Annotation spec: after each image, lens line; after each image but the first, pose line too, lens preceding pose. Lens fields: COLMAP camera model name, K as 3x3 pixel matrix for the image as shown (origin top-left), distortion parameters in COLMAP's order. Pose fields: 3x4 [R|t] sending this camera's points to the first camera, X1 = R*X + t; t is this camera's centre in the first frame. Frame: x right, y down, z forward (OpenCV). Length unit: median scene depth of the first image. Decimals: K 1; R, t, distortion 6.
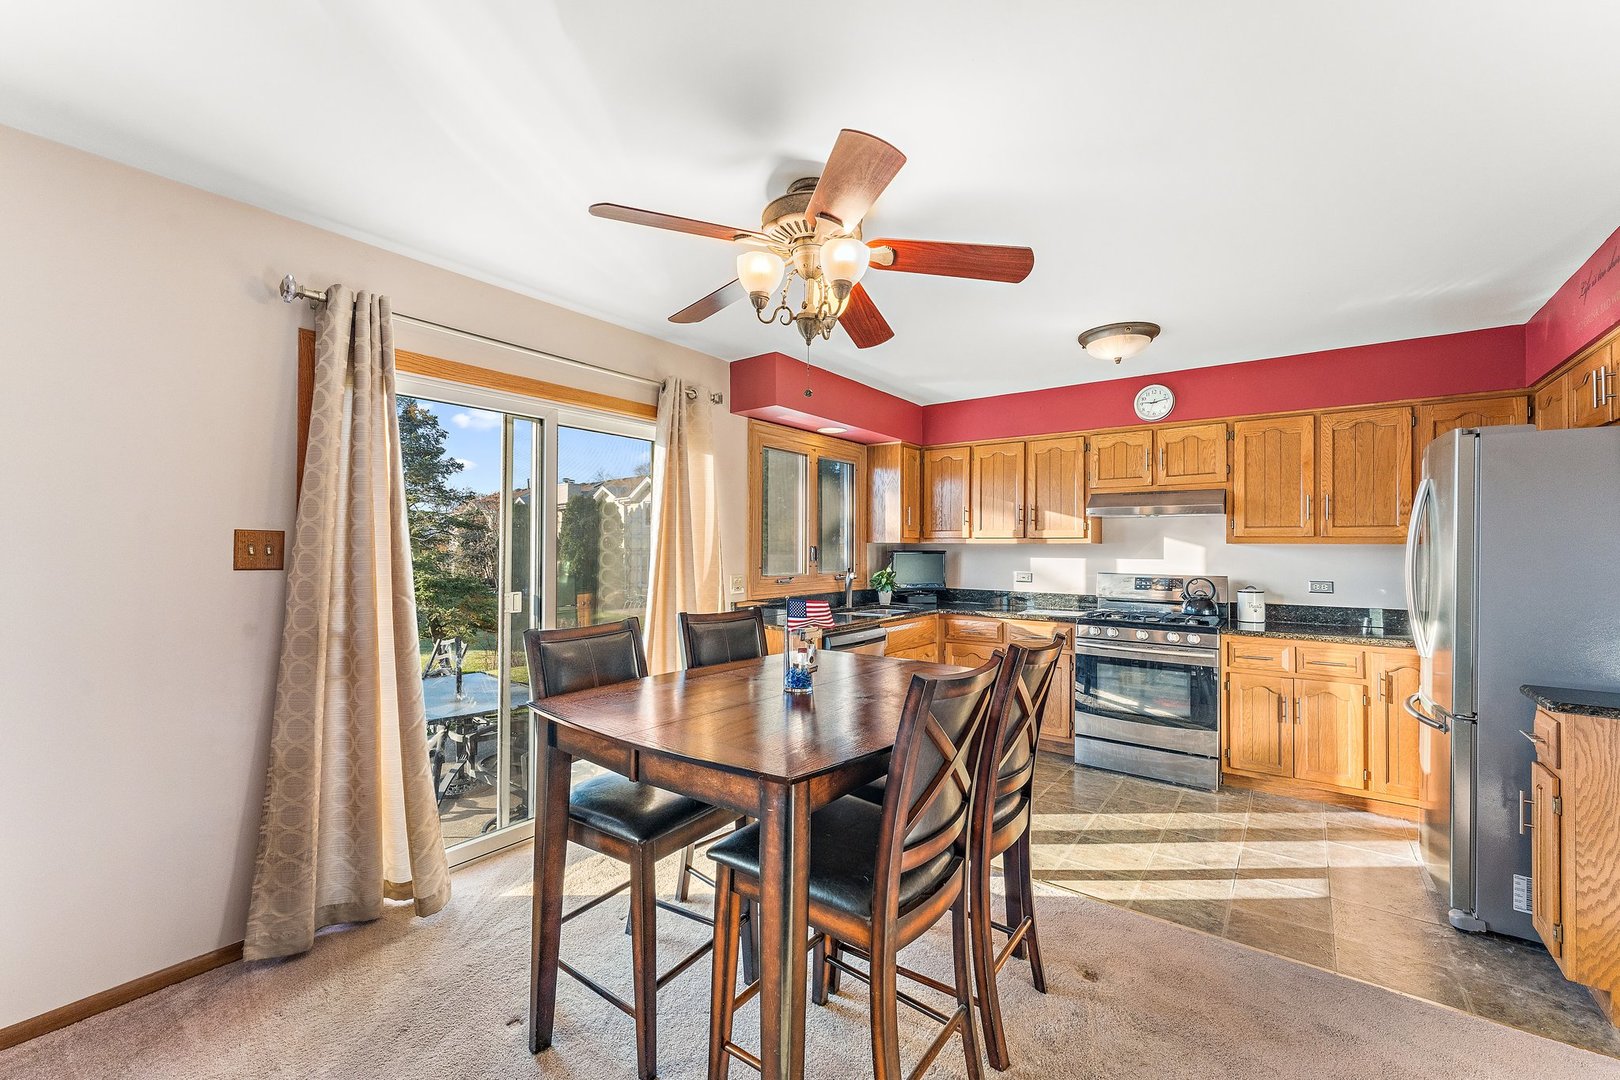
lens RADIAL K [[656.6, 0, 807.8], [0, 656.6, 541.3], [0, 0, 1]] dist [0.005838, 0.000456]
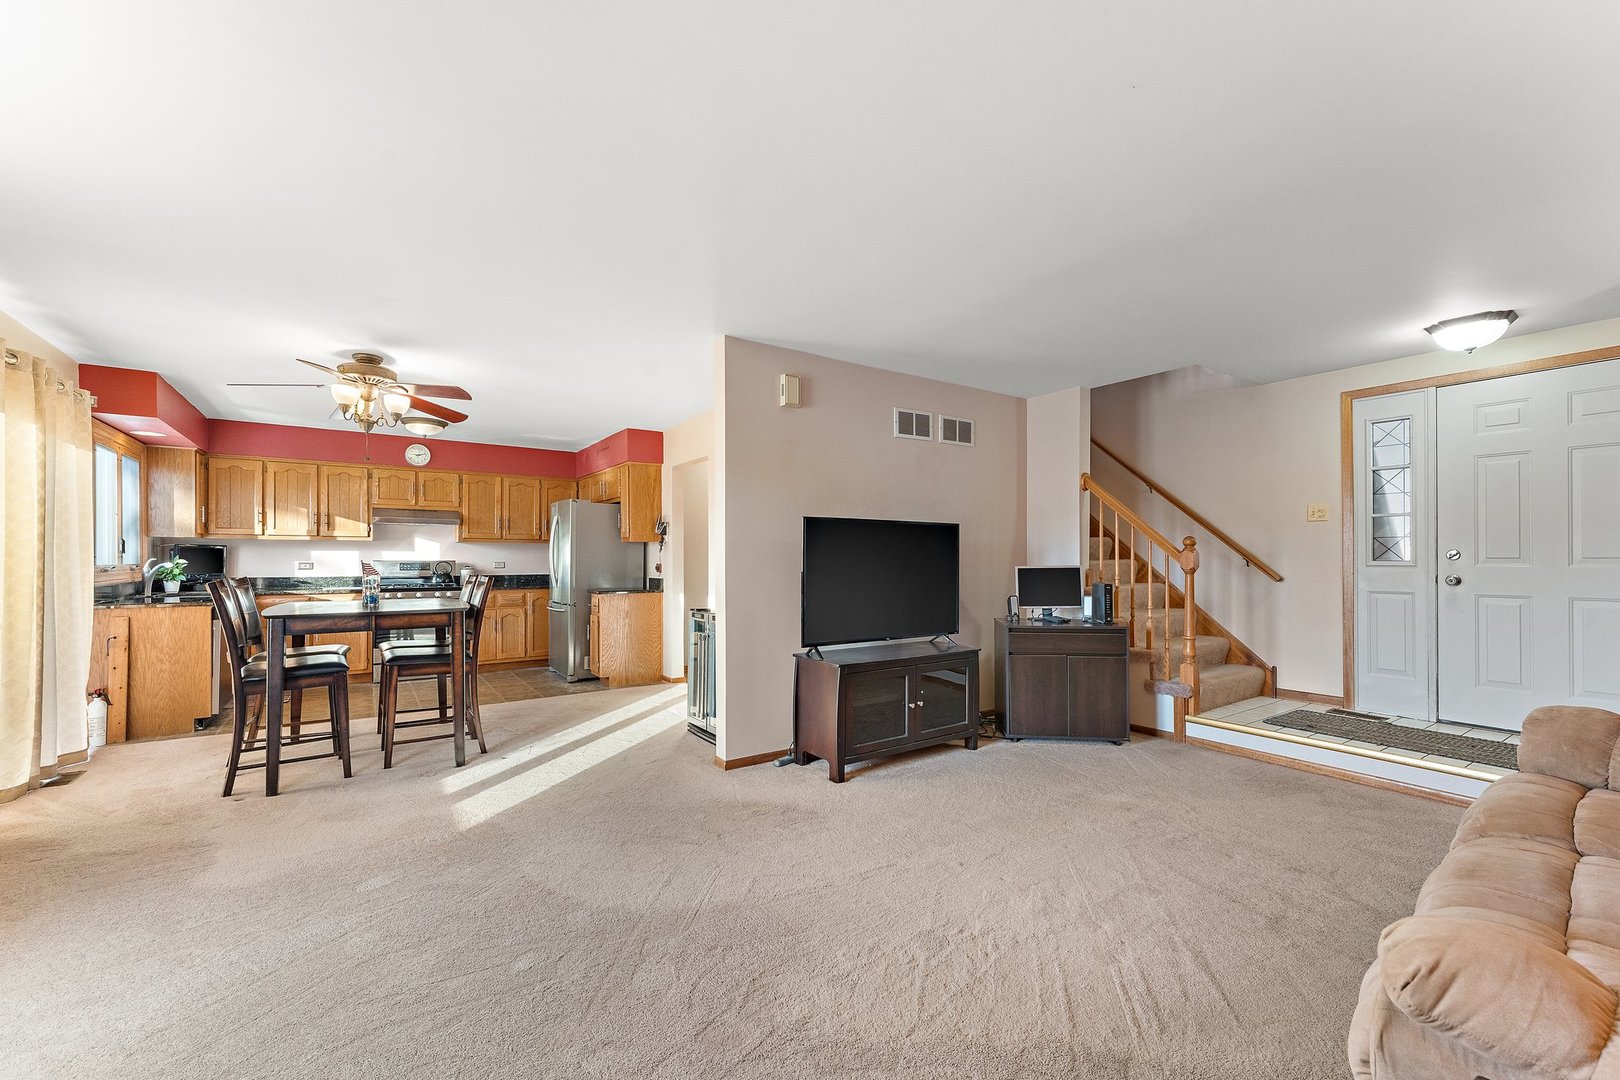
lens RADIAL K [[656.6, 0, 803.8], [0, 656.6, 557.8], [0, 0, 1]] dist [0.005838, 0.000456]
pose [[0.322961, -0.005777, 0.946395, -0.741046], [-0.009188, 0.999915, 0.009240, 0.021745], [-0.946368, -0.011680, 0.322881, -0.456696]]
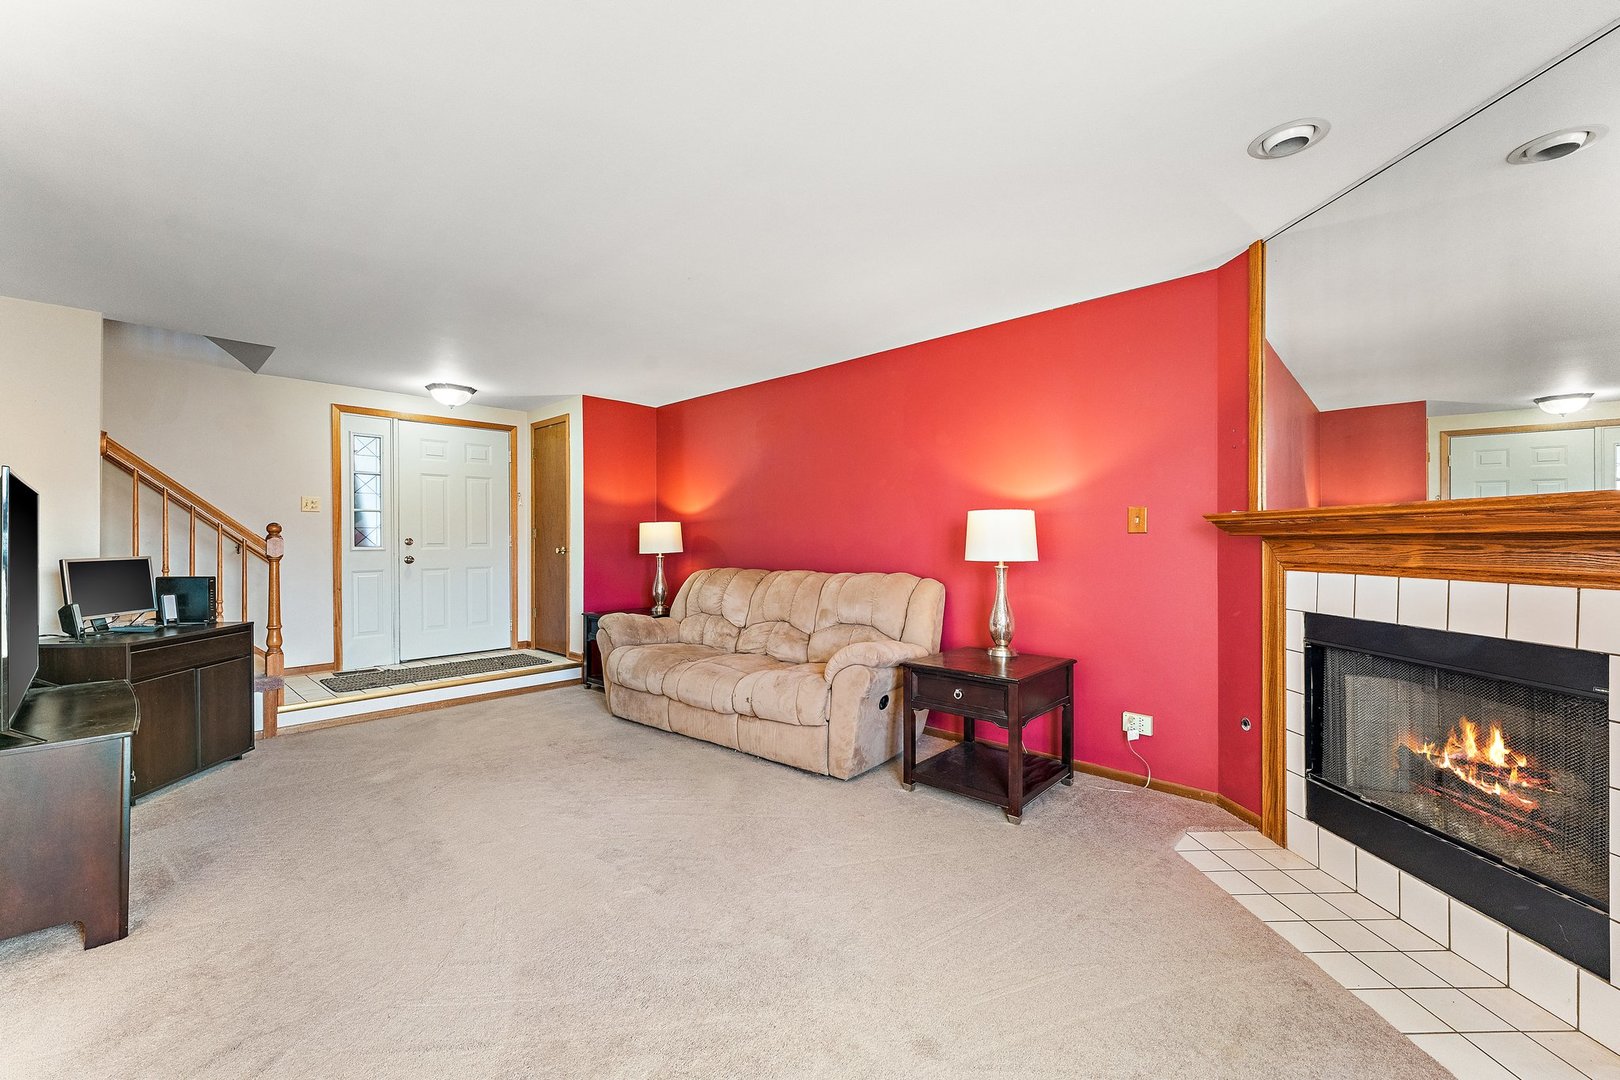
lens RADIAL K [[656.6, 0, 815.8], [0, 656.6, 543.6], [0, 0, 1]] dist [0.005838, 0.000456]
pose [[-0.996757, -0.001169, 0.080460, -0.477583], [-0.001663, 0.999980, -0.006069, 0.028303], [-0.080451, -0.006184, -0.996739, 0.219423]]
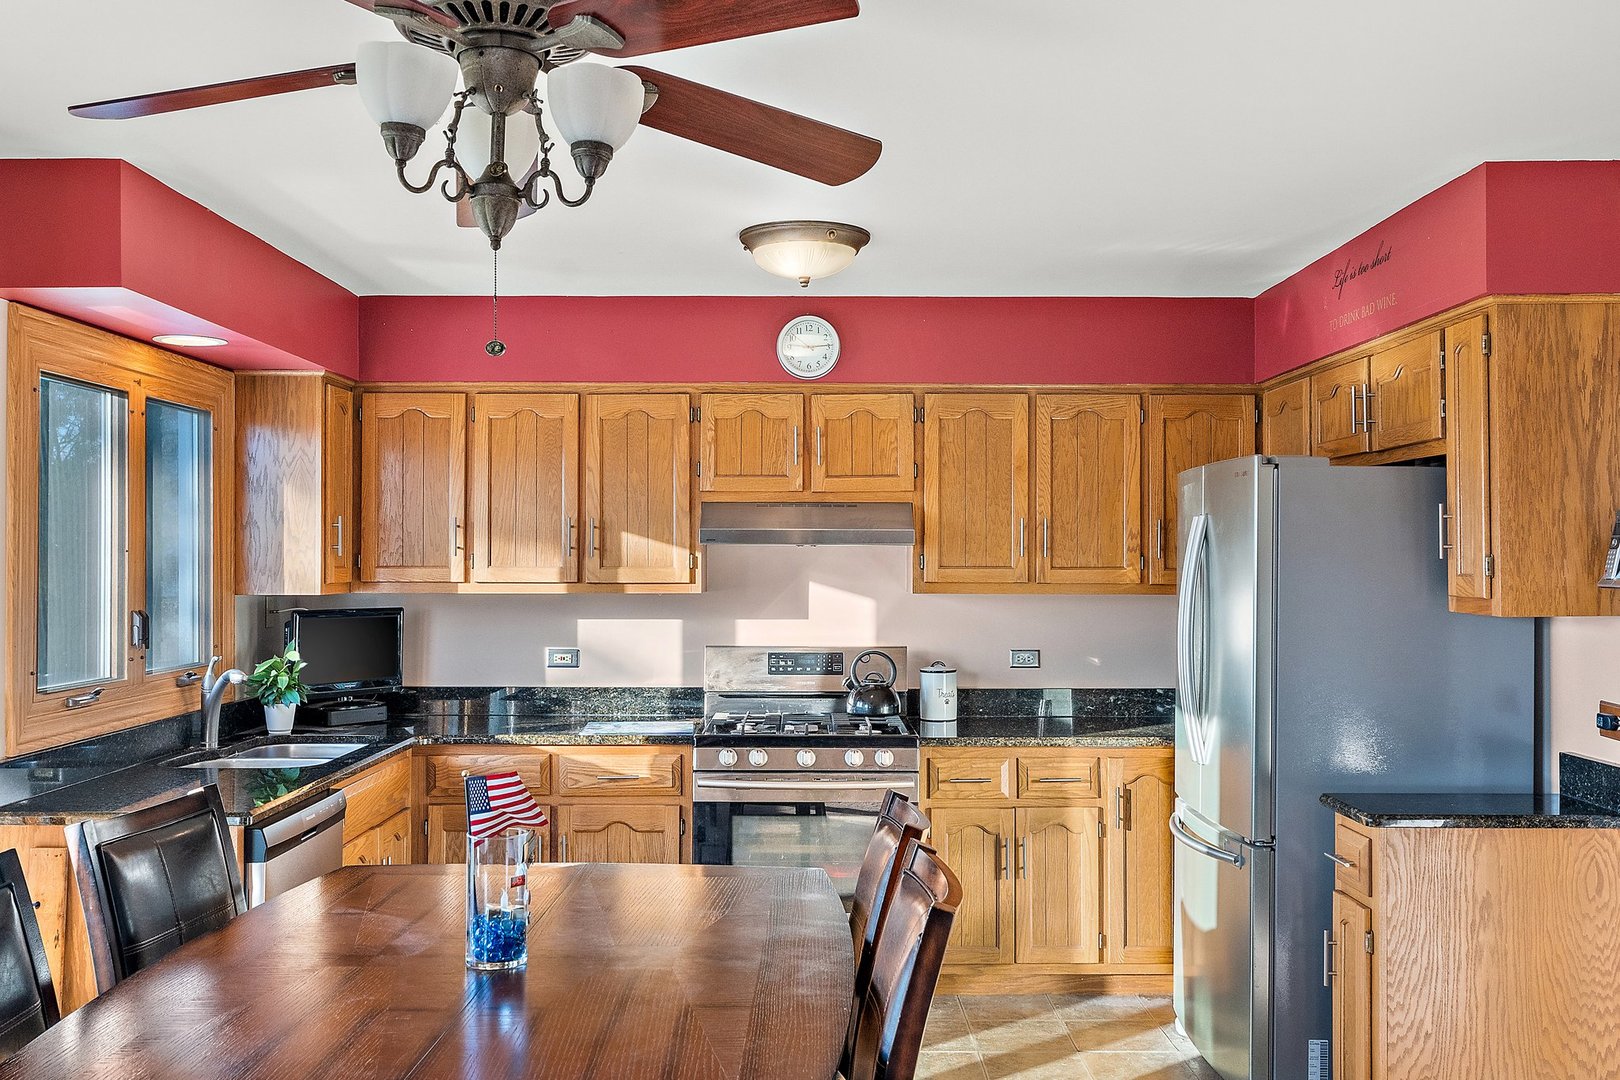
lens RADIAL K [[1436.4, 0, 803.3], [0, 1436.4, 542.8], [0, 0, 1]] dist [0.022644, -0.044606]
pose [[0.801304, 0.002406, 0.598252, -0.229670], [-0.001593, 0.999997, -0.001887, -0.040122], [-0.598255, 0.000559, 0.801306, 0.006096]]
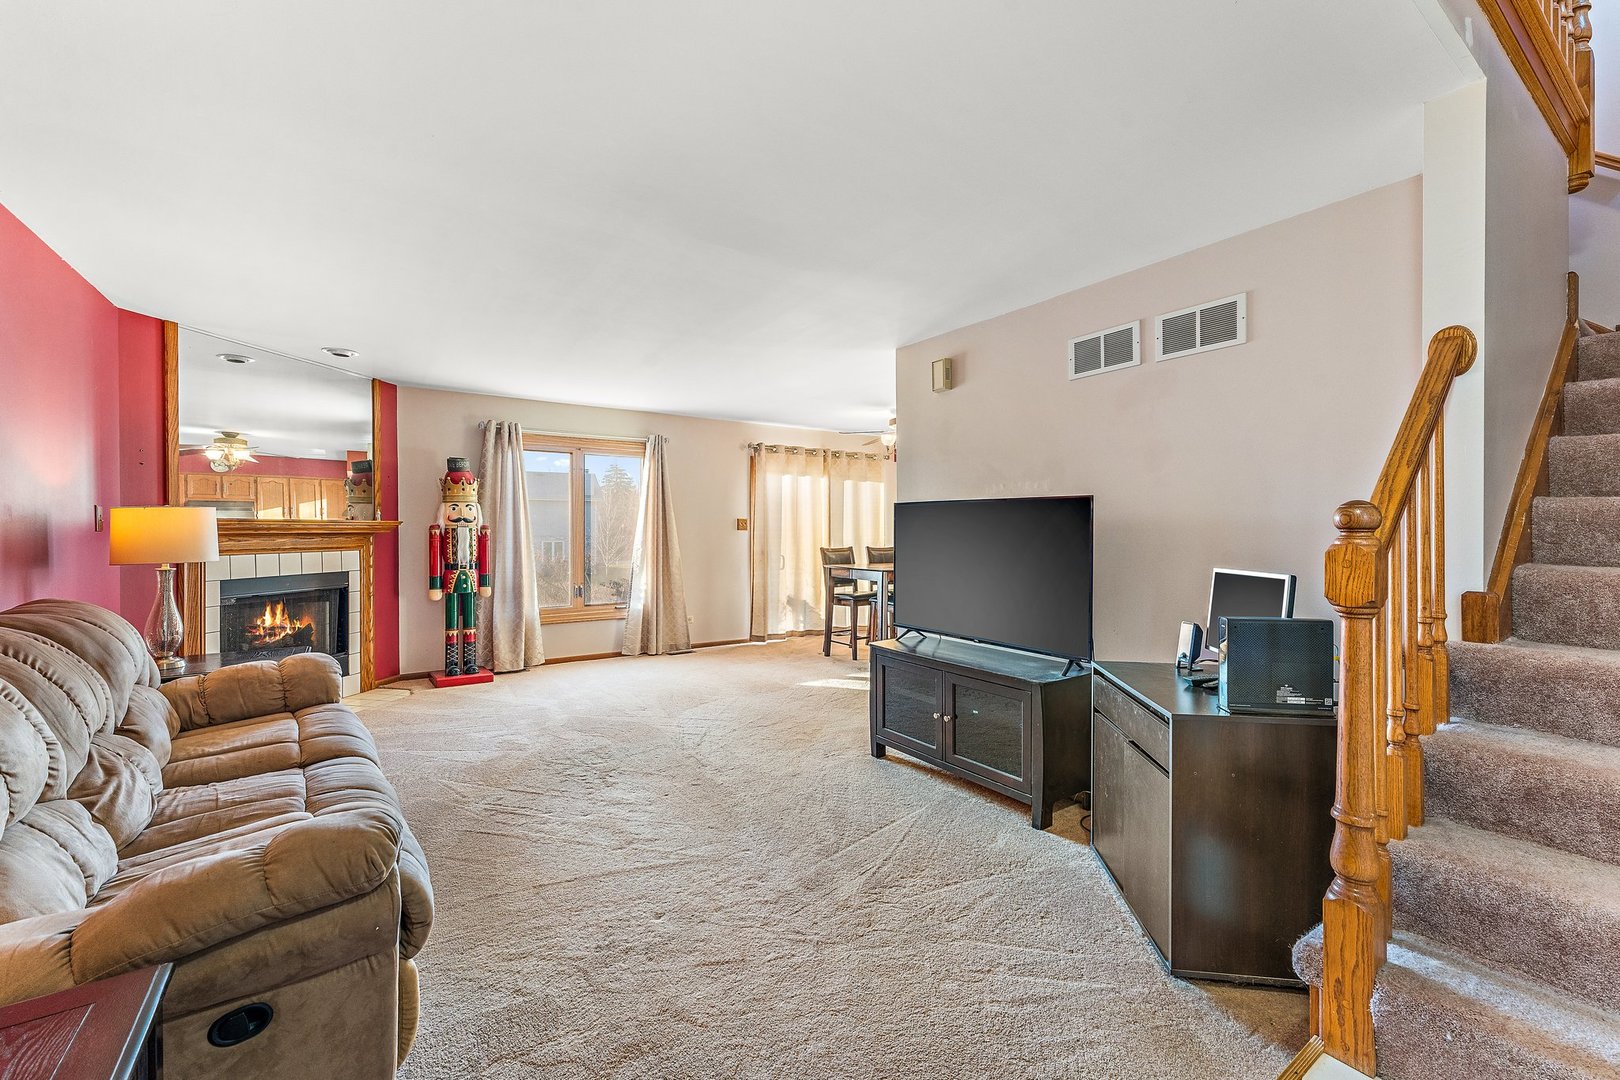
lens RADIAL K [[656.6, 0, 805.7], [0, 656.6, 529.9], [0, 0, 1]] dist [0.005838, 0.000456]
pose [[0.947323, 0.000551, -0.320280, 0.291348], [0.003118, 0.999935, 0.010940, 0.002526], [0.320265, -0.011362, 0.947260, -1.111729]]
